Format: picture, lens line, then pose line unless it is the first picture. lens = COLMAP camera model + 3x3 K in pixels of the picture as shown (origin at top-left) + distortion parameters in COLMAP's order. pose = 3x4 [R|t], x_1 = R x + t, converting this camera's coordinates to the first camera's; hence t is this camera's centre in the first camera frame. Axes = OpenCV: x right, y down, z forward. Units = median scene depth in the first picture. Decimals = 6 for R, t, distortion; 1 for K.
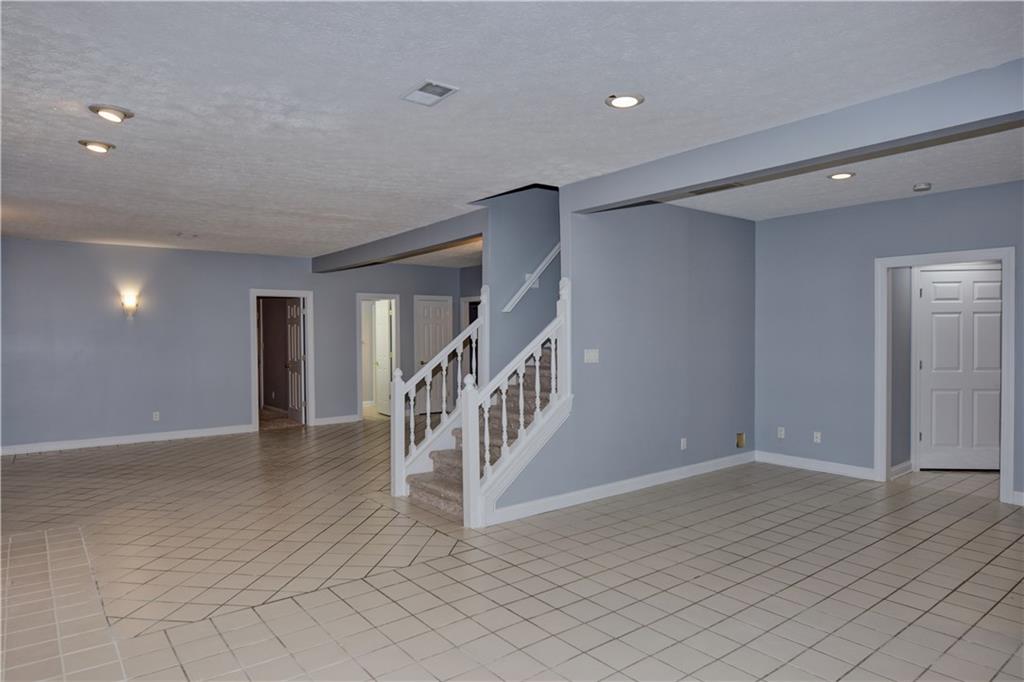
lens RADIAL K [[628.1, 0, 521.3], [0, 628.1, 338.2], [0, 0, 1]] dist [-0.011940, -0.002015]
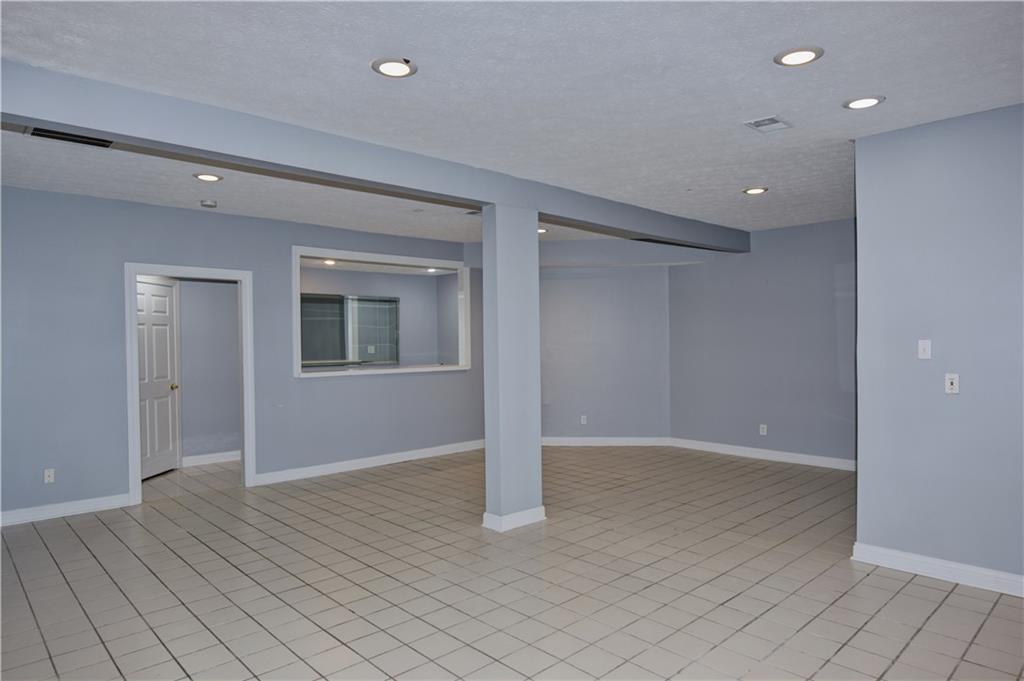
lens RADIAL K [[628.1, 0, 518.3], [0, 628.1, 347.3], [0, 0, 1]] dist [-0.011940, -0.002015]
pose [[-0.091066, -0.006834, 0.995821, -0.445848], [0.015676, 0.999843, 0.008295, -0.002335], [-0.995721, 0.016366, -0.090944, 0.584342]]
